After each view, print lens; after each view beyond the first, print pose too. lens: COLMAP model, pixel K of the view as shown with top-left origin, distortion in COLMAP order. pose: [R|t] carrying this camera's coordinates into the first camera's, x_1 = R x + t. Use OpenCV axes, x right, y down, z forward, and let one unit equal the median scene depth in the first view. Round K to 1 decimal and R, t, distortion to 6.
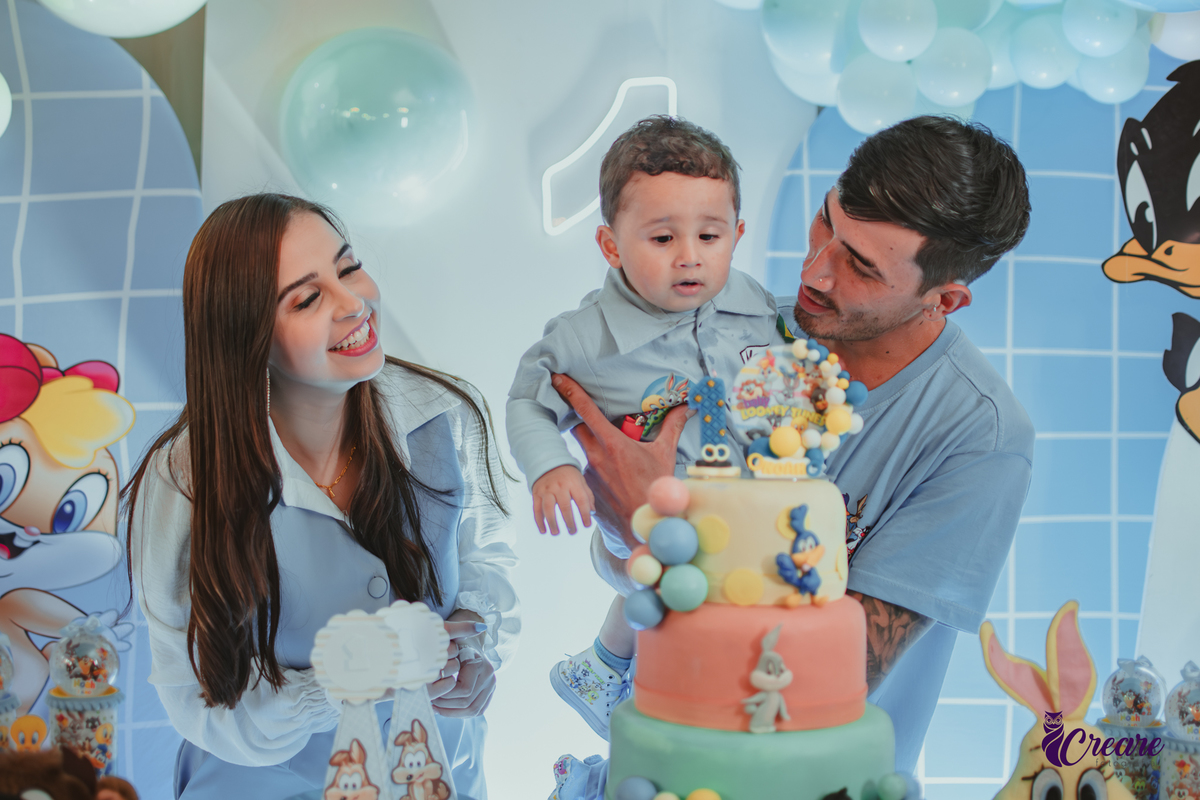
lens RADIAL K [[1831.3, 0, 602.5], [0, 1831.3, 401.2], [0, 0, 1]] dist [-0.192922, 0.168904]
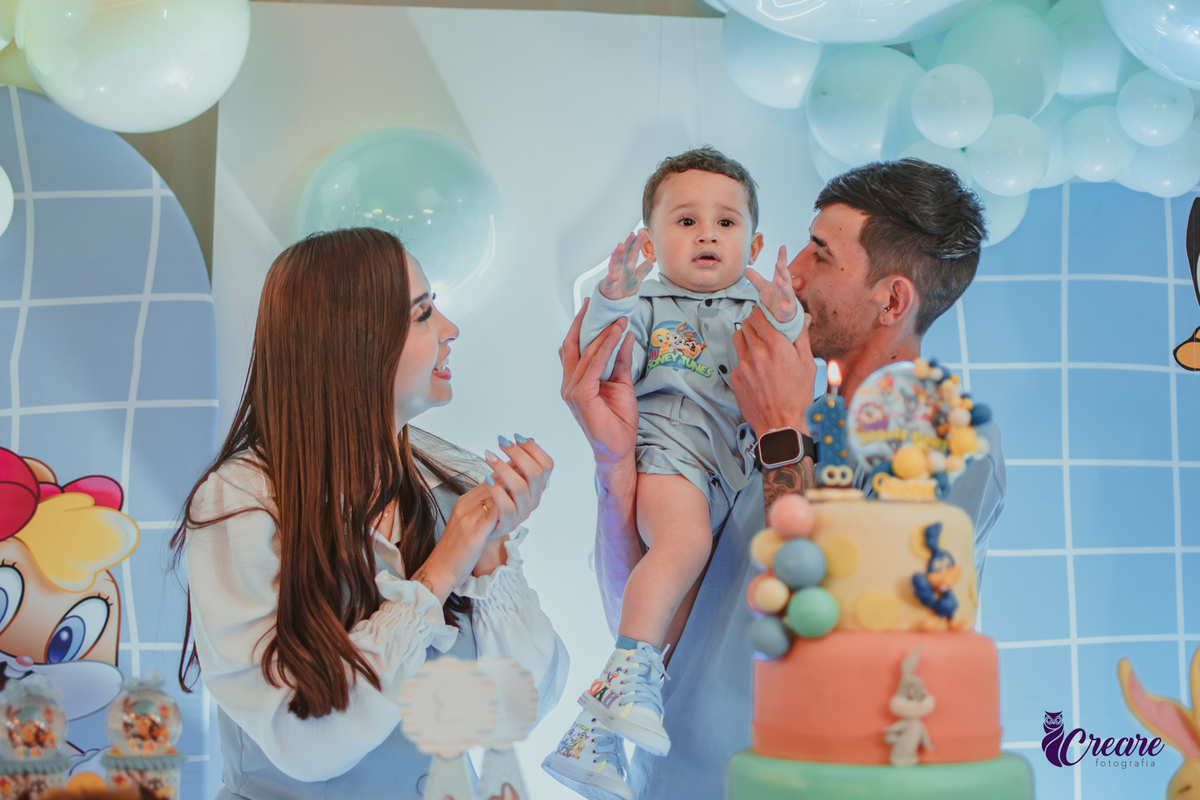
lens RADIAL K [[1933.1, 0, 616.0], [0, 1933.1, 400.0], [0, 0, 1]] dist [-0.193440, 0.174096]
pose [[0.999357, -0.006523, 0.035244, -0.084104], [0.010713, 0.992711, -0.120046, 0.104552], [-0.034204, 0.120346, 0.992143, 0.018245]]
